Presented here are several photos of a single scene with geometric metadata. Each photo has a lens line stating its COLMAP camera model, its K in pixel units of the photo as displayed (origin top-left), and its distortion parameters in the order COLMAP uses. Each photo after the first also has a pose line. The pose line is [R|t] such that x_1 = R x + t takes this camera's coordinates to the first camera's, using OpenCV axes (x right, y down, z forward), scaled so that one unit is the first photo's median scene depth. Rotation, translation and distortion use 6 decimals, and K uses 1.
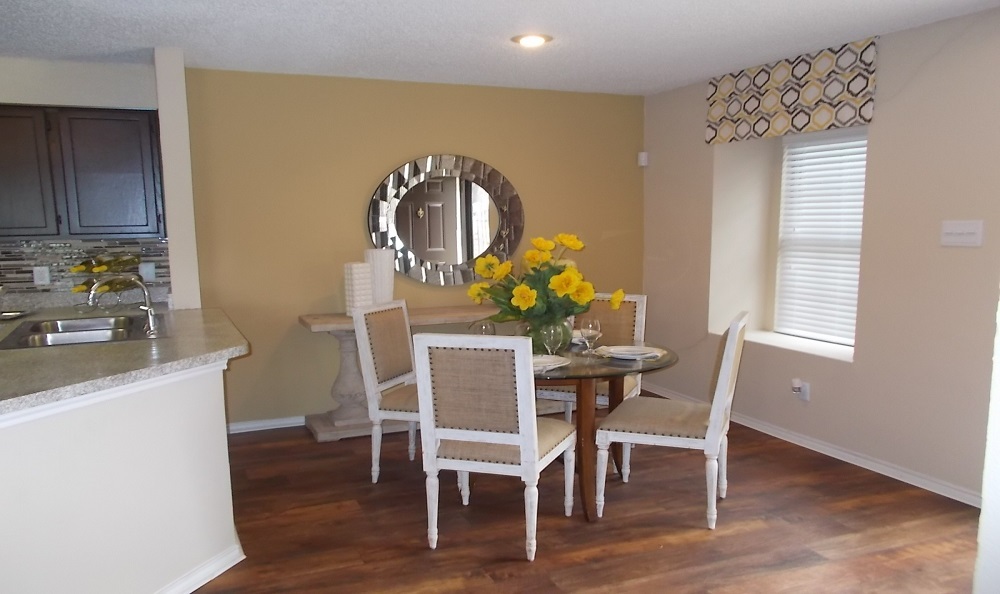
lens RADIAL K [[783.3, 0, 481.7], [0, 783.3, 333.0], [0, 0, 1]] dist [0.036605, -0.000124]
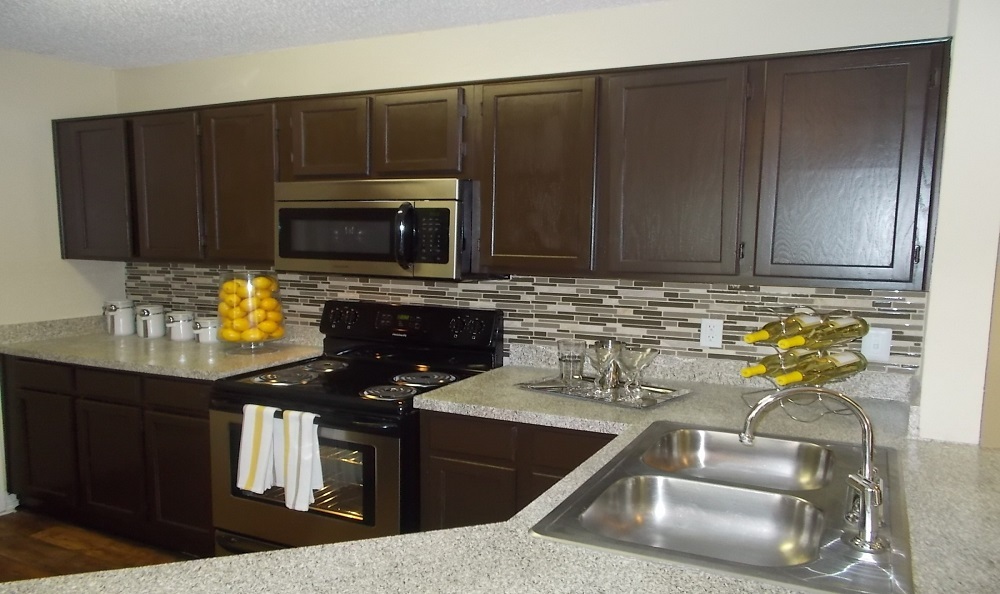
lens RADIAL K [[783.3, 0, 481.7], [0, 783.3, 333.0], [0, 0, 1]] dist [0.036605, -0.000124]
pose [[0.634309, 0.122091, -0.763378, -0.184071], [-0.125709, 0.990598, 0.053977, -0.084202], [0.762790, 0.061725, 0.643693, 0.444137]]
